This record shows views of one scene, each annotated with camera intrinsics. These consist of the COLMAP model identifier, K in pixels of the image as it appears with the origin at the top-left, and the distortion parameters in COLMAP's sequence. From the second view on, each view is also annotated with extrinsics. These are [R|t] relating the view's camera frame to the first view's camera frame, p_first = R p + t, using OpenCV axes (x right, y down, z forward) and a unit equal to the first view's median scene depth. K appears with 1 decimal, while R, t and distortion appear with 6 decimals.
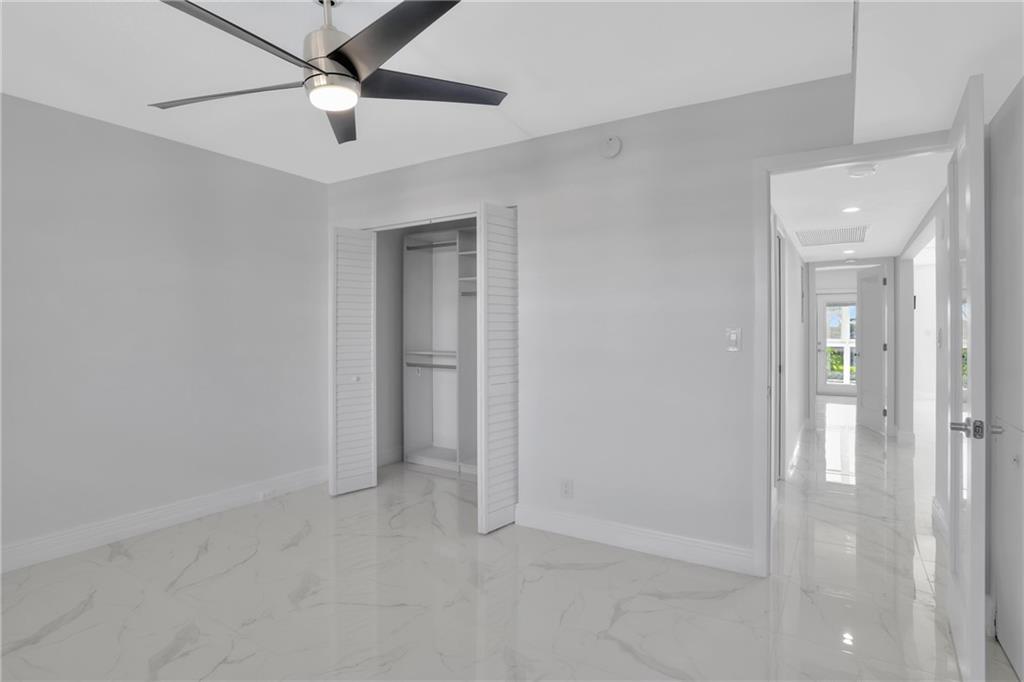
lens RADIAL K [[561.0, 0, 509.6], [0, 561.0, 333.9], [0, 0, 1]] dist [0.002392, 0.000707]
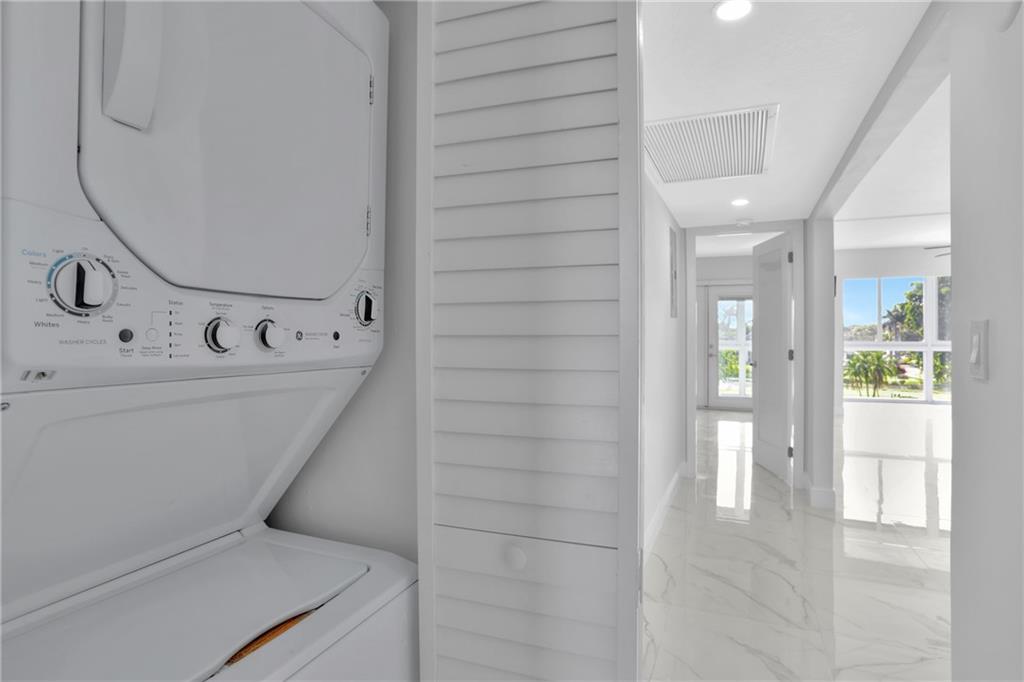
lens RADIAL K [[561.0, 0, 515.0], [0, 561.0, 339.9], [0, 0, 1]] dist [0.002392, 0.000707]
pose [[0.988723, -0.004434, 0.149689, 0.231277], [0.003050, 0.999950, 0.009479, -0.001492], [-0.149723, -0.008915, 0.988688, 0.369161]]
